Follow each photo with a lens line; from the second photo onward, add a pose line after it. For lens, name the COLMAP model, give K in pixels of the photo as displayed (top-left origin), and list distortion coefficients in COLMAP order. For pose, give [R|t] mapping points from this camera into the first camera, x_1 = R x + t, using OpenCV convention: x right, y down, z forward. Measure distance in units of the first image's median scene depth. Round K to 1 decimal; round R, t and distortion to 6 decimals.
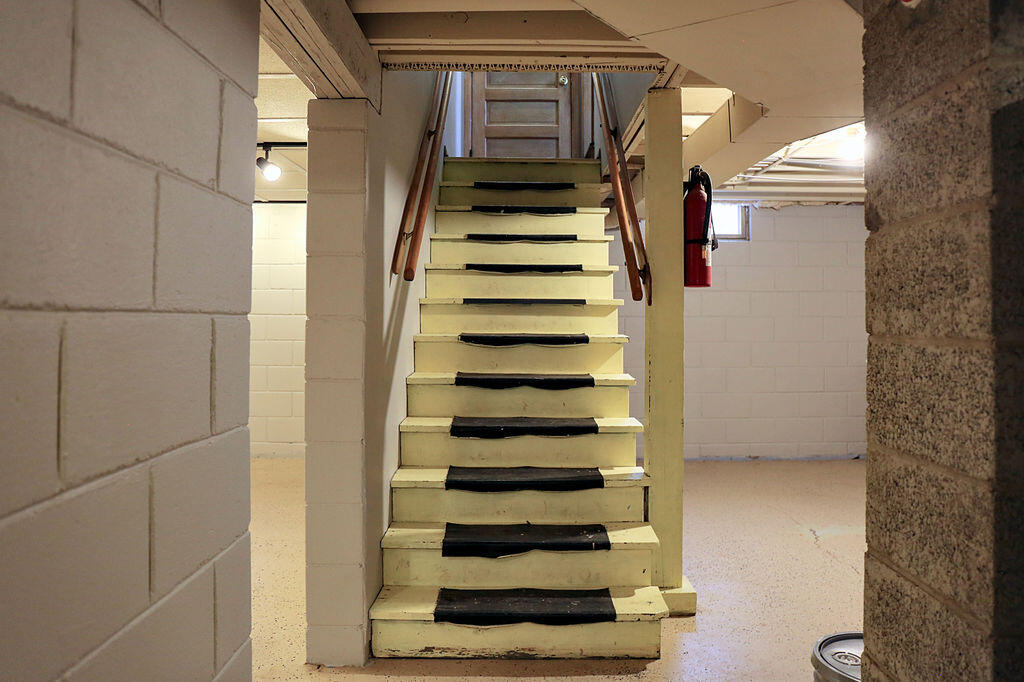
lens RADIAL K [[725.6, 0, 512.0], [0, 725.6, 341.0], [0, 0, 1]] dist [-0.082702, 0.084652]
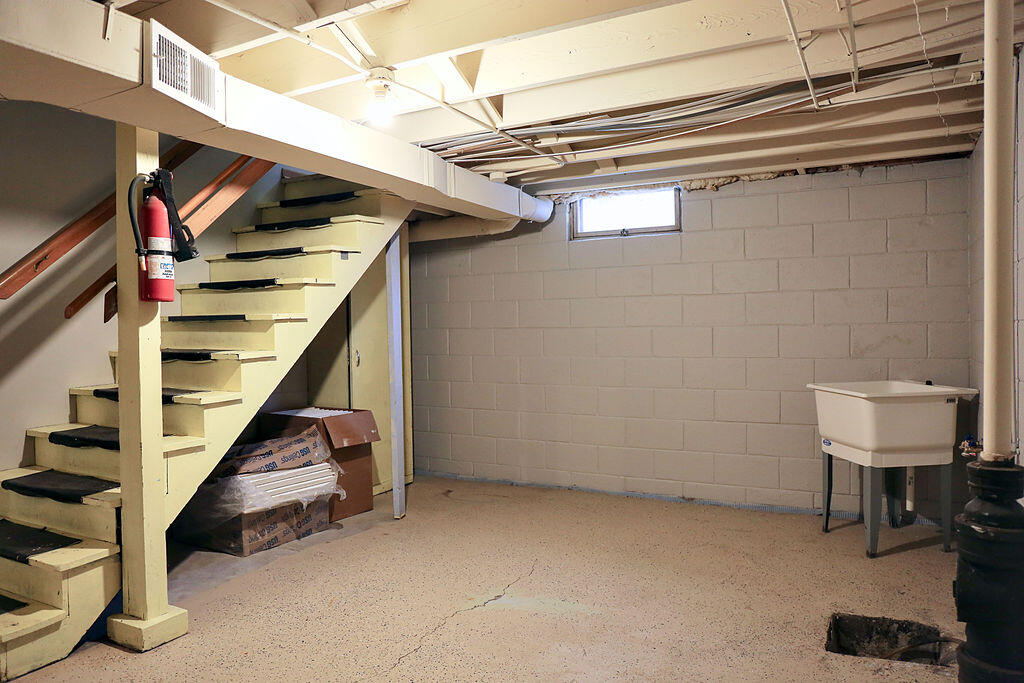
lens RADIAL K [[725.6, 0, 512.0], [0, 725.6, 341.5], [0, 0, 1]] dist [-0.082702, 0.084652]
pose [[0.885995, -0.009889, -0.463589, 0.778269], [0.003302, 0.999882, -0.015018, -0.004649], [0.463683, 0.011776, 0.885923, 0.275599]]
